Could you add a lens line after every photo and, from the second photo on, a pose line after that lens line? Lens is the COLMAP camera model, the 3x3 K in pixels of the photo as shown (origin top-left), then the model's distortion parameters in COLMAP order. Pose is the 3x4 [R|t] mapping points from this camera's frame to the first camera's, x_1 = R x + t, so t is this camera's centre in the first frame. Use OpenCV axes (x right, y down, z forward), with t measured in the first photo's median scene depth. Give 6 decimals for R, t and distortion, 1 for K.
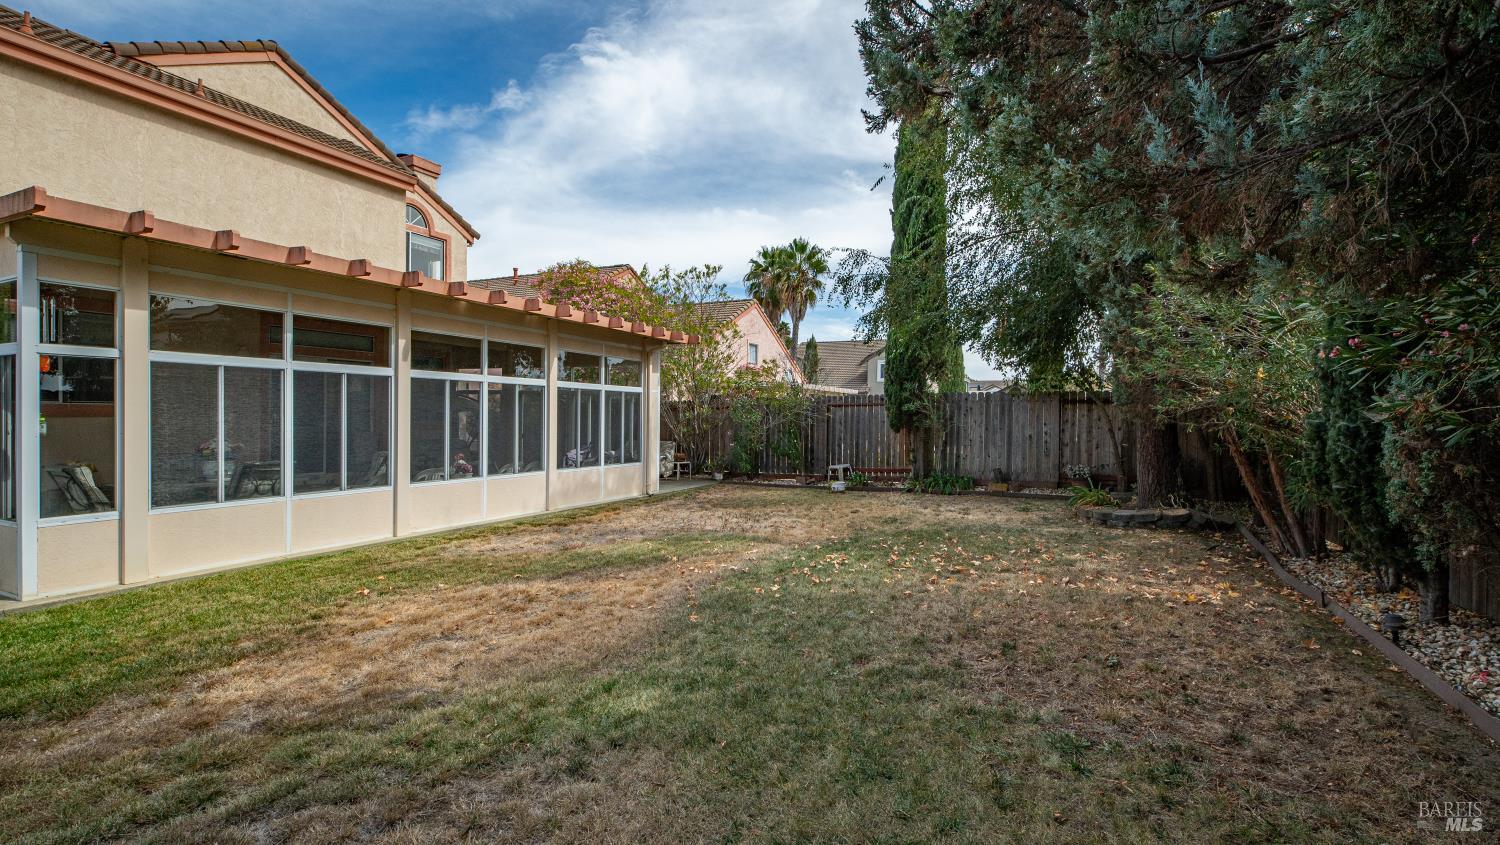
lens RADIAL K [[681.4, 0, 743.2], [0, 681.4, 421.7], [0, 0, 1]] dist [0.014161, -0.008293]
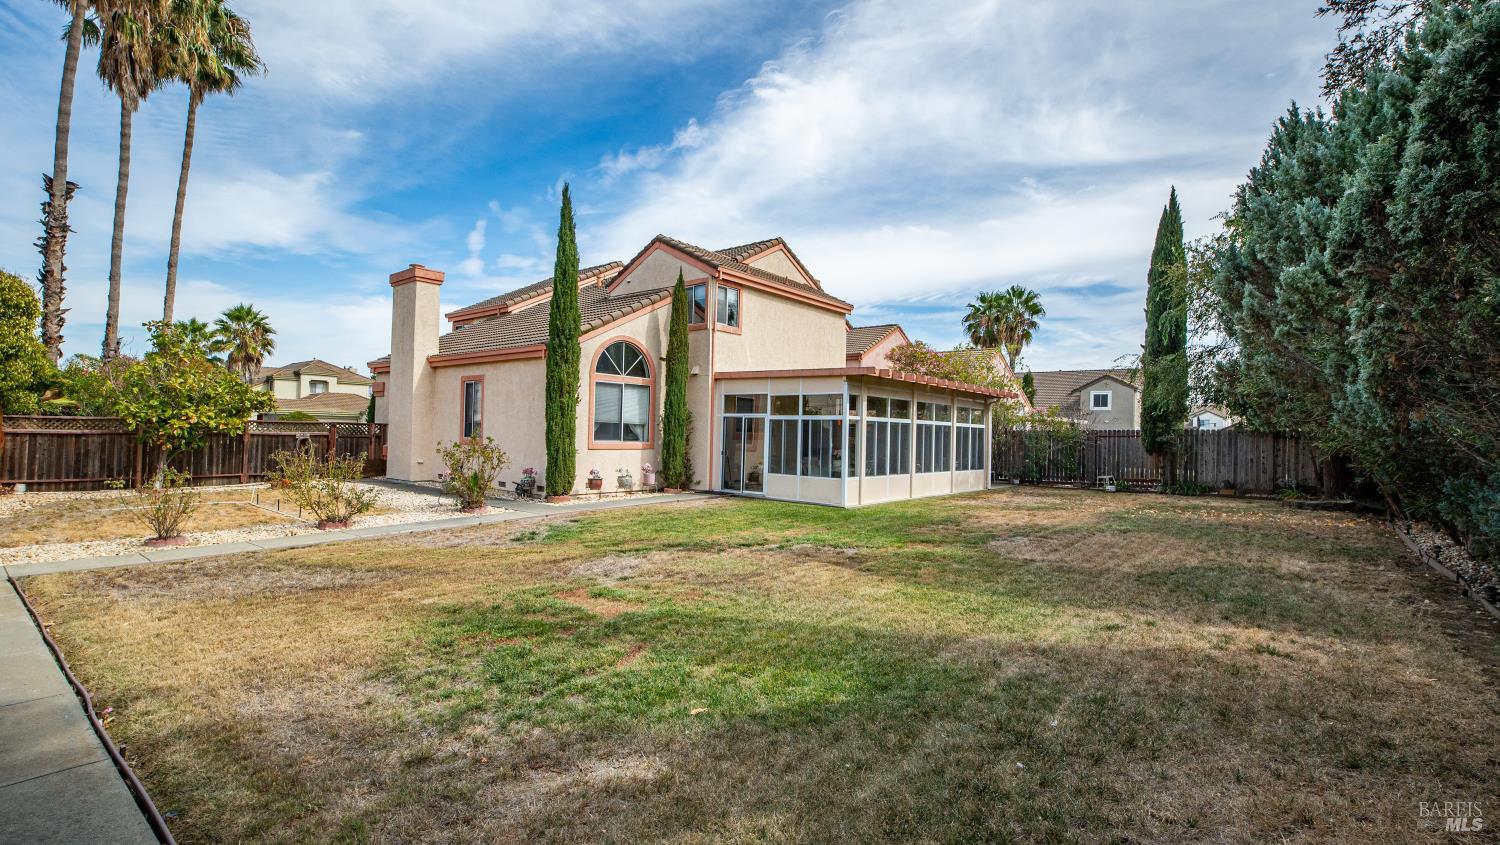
lens RADIAL K [[691.6, 0, 750.0], [0, 691.6, 422.5], [0, 0, 1]] dist [0.037715, -0.010014]
pose [[0.974217, 0.007824, -0.225478, -0.311278], [-0.015041, 0.999427, -0.030306, 0.003466], [0.225112, 0.032916, 0.973777, -0.769734]]
